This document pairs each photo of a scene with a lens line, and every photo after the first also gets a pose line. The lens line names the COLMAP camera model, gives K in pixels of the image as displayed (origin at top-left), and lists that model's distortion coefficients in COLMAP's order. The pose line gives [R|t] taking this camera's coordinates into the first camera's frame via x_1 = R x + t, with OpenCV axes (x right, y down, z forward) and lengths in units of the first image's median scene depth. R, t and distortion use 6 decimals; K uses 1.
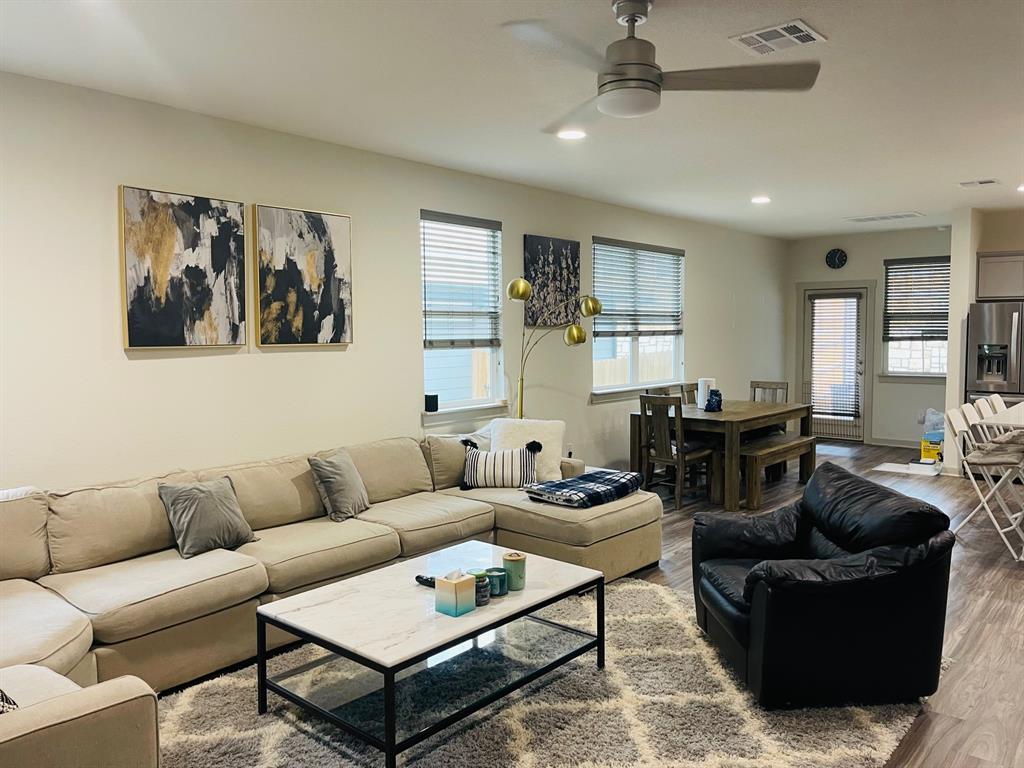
lens RADIAL K [[773.5, 0, 512.2], [0, 773.5, 369.9], [0, 0, 1]] dist [0.080929, -0.095547]
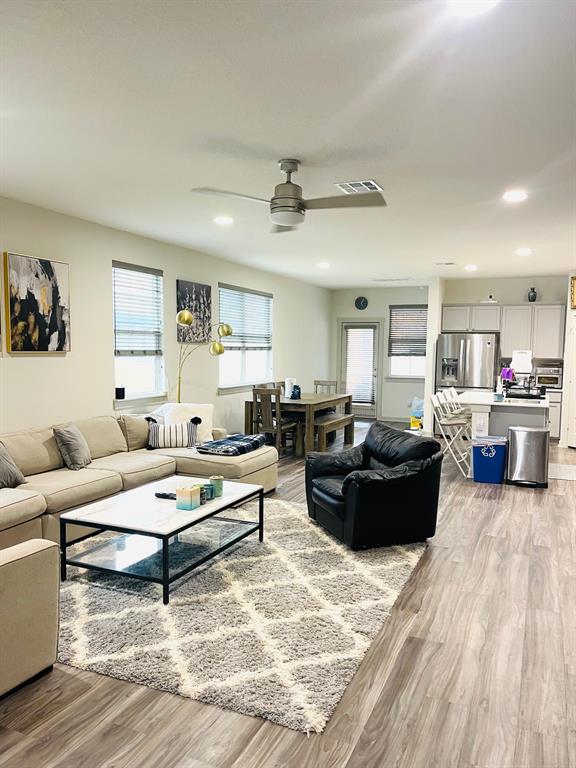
lens RADIAL K [[580.1, 0, 288.0], [0, 580.1, 384.0], [0, 0, 1]] dist [0.080929, -0.095547]
pose [[0.957723, -0.001559, 0.287686, -0.137327], [-0.002269, 0.999913, 0.012973, 0.011839], [-0.287682, -0.013077, 0.957637, -0.169078]]
